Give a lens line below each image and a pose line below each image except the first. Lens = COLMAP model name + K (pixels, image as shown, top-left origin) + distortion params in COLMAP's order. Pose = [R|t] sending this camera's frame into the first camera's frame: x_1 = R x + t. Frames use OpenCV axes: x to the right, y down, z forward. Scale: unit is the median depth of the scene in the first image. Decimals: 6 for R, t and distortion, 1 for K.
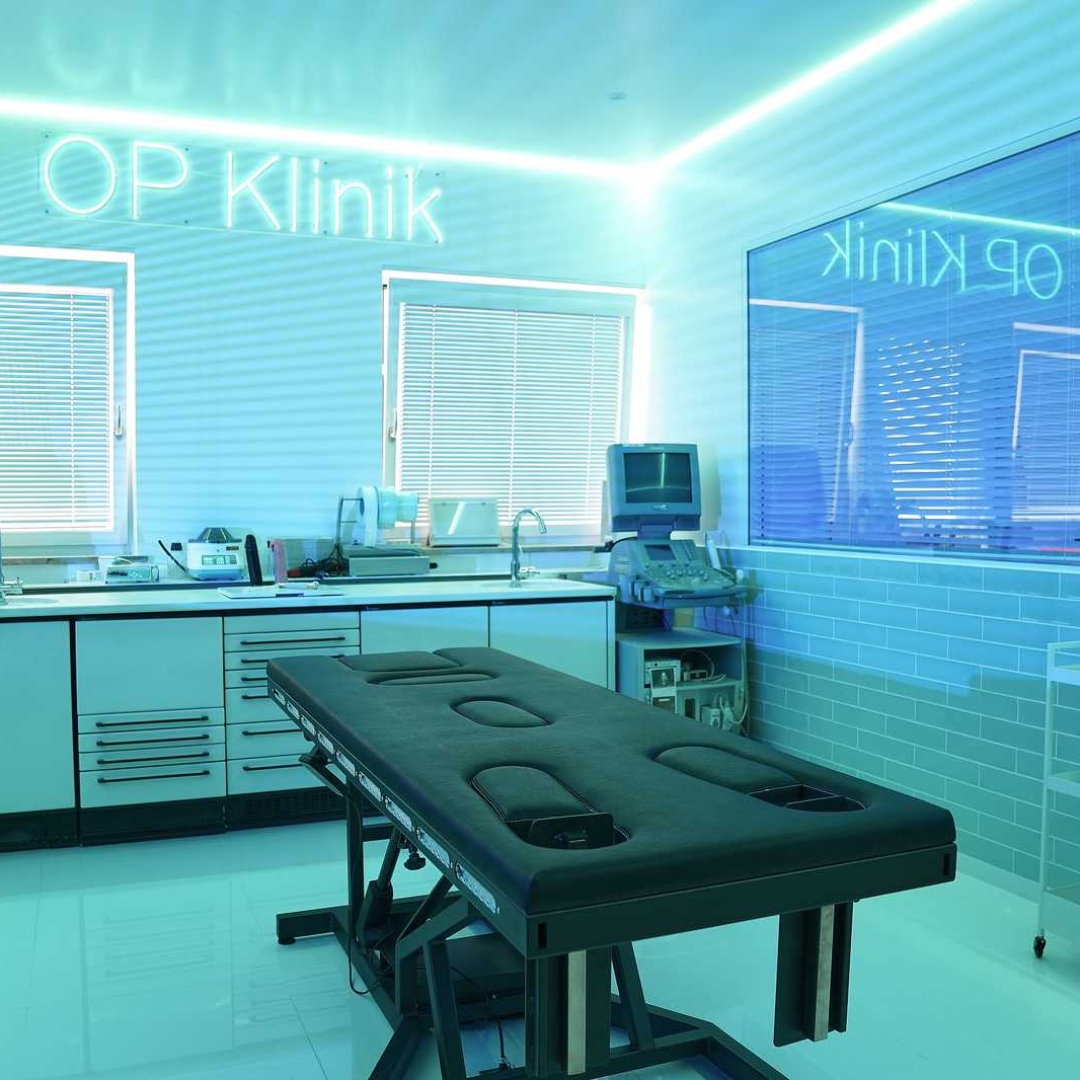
lens RADIAL K [[1136.5, 0, 540.0], [0, 1136.5, 540.0], [0, 0, 1]] dist [-0.146092, 0.121371]
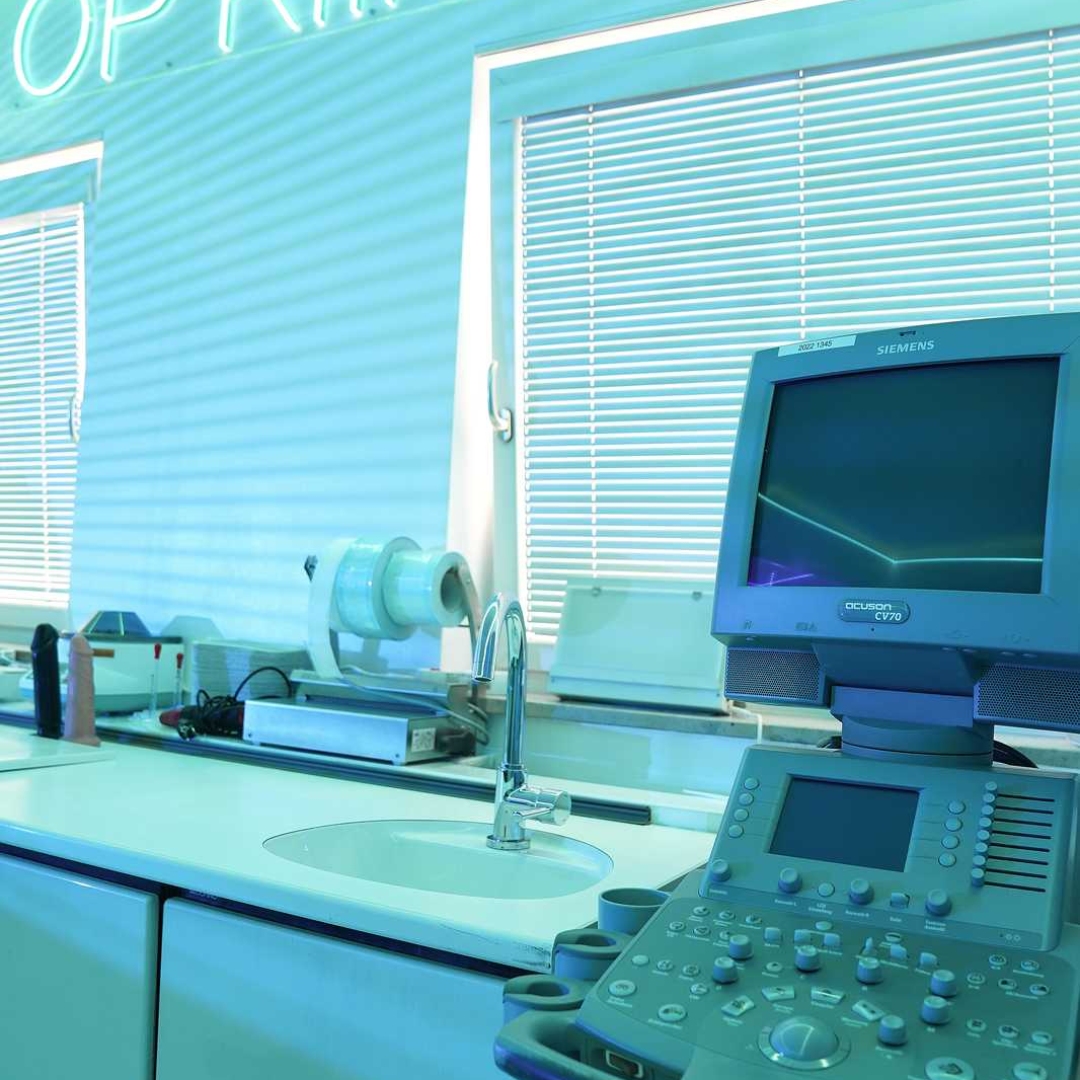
lens RADIAL K [[1136.5, 0, 540.0], [0, 1136.5, 540.0], [0, 0, 1]] dist [-0.146092, 0.121371]
pose [[0.638143, -0.005531, -0.769898, 0.227770], [-0.078765, 0.994259, -0.072428, -0.021480], [0.765878, 0.106860, 0.634044, 0.814231]]
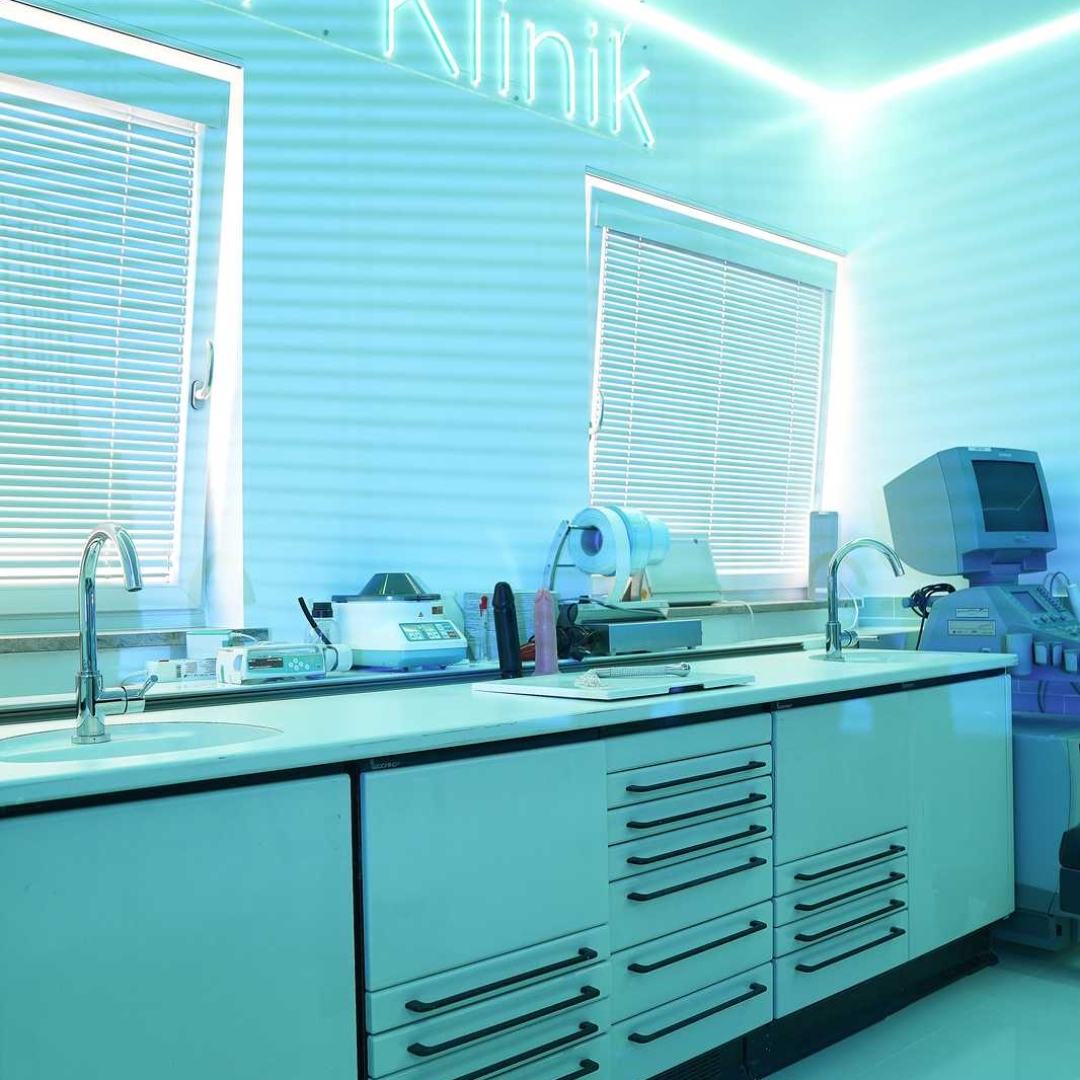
lens RADIAL K [[1136.5, 0, 540.0], [0, 1136.5, 540.0], [0, 0, 1]] dist [-0.146092, 0.121371]
pose [[0.943839, -0.000552, 0.330406, -0.400516], [0.024504, 0.997362, -0.068332, 0.011916], [-0.329497, 0.072591, 0.941362, 0.452806]]
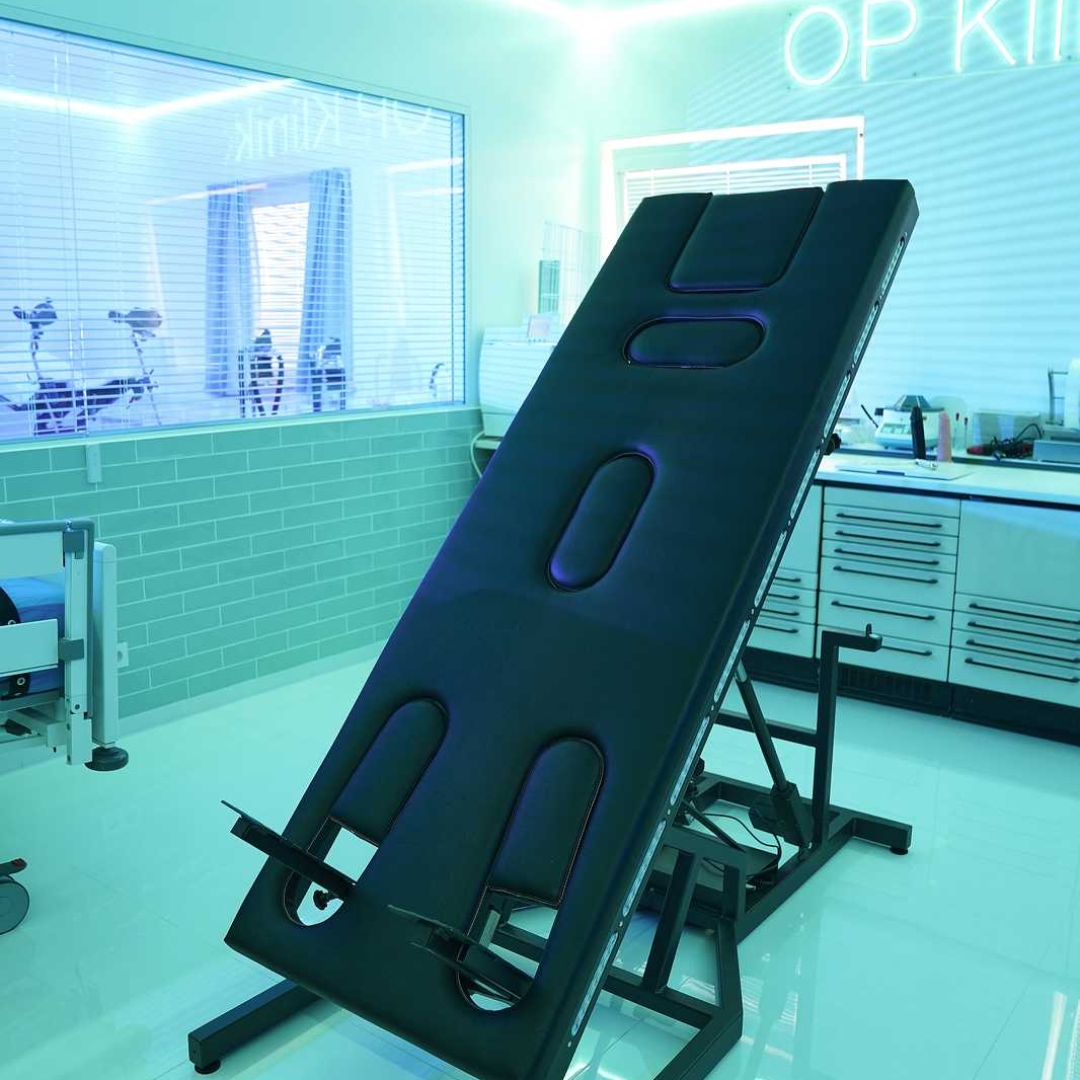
lens RADIAL K [[1136.5, 0, 540.0], [0, 1136.5, 540.0], [0, 0, 1]] dist [-0.146092, 0.121371]
pose [[0.497880, 0.170981, -0.850224, 0.395390], [-0.037630, 0.983708, 0.175789, -0.045538], [0.866429, -0.055528, 0.496203, 0.225807]]
